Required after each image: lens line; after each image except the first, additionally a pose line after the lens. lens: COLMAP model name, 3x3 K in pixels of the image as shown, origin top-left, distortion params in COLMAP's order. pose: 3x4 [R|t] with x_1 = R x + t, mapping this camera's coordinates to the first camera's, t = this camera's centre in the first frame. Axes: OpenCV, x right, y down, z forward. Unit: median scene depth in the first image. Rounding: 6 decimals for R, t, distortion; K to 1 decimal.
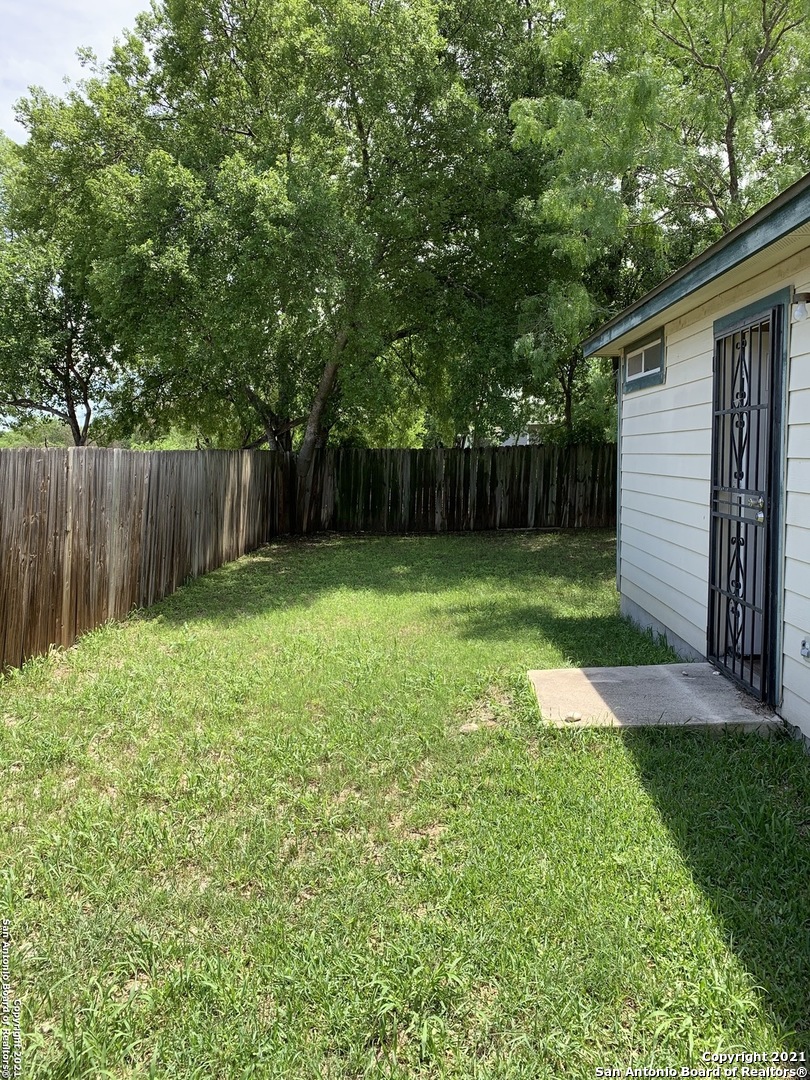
lens RADIAL K [[810.2, 0, 405.1], [0, 810.2, 542.6], [0, 0, 1]] dist [0.005644, -0.012773]
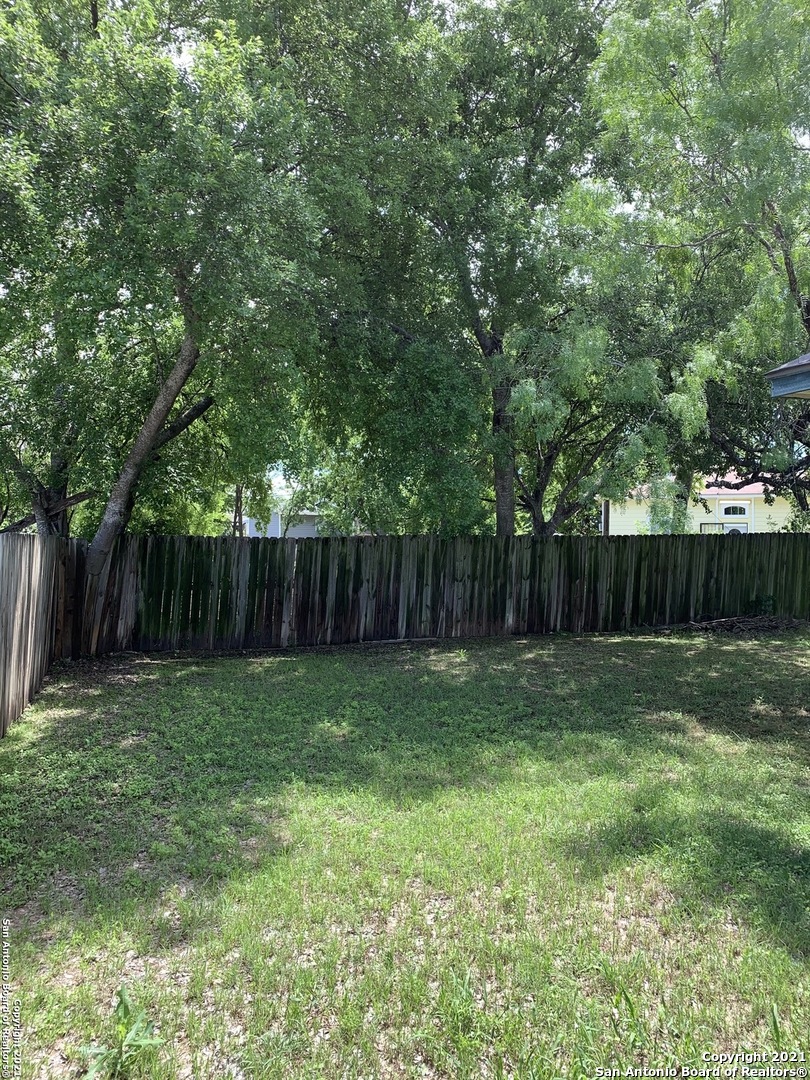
lens RADIAL K [[810.2, 0, 406.3], [0, 810.2, 537.7], [0, 0, 1]] dist [0.005644, -0.012773]
pose [[0.931018, 0.016965, 0.364578, -0.130922], [0.028129, 0.992613, -0.118021, -0.023214], [-0.363887, 0.120135, 0.923663, 0.256199]]
